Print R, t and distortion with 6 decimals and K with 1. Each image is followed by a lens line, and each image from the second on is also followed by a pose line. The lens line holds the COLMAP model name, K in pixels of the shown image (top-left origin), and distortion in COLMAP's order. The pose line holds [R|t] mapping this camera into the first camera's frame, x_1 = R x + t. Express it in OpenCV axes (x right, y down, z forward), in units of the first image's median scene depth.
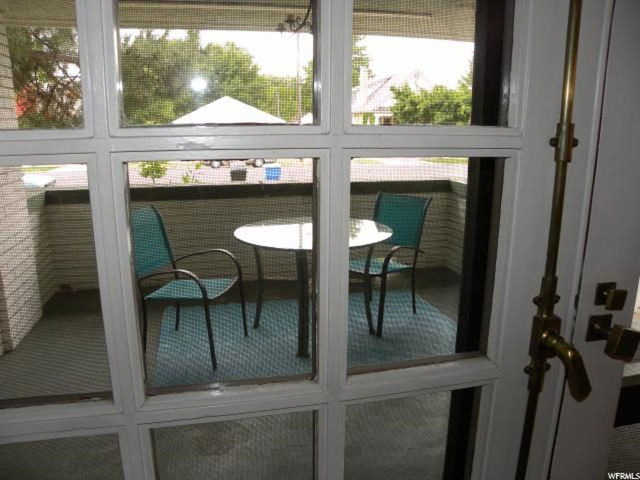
lens RADIAL K [[489.8, 0, 320.0], [0, 489.8, 240.0], [0, 0, 1]] dist [-0.155784, 0.101888]
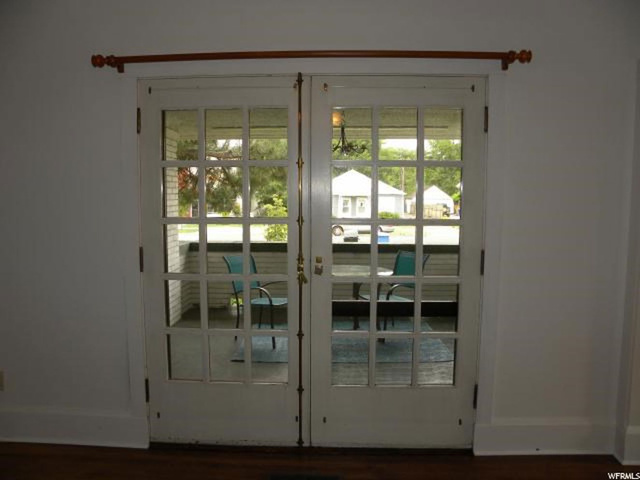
lens RADIAL K [[489.8, 0, 320.0], [0, 489.8, 240.0], [0, 0, 1]] dist [-0.155784, 0.101888]
pose [[0.965804, 0.026018, -0.257966, 0.172679], [-0.062480, 0.988986, -0.134174, 0.052036], [0.251634, 0.145704, 0.956792, -0.301936]]
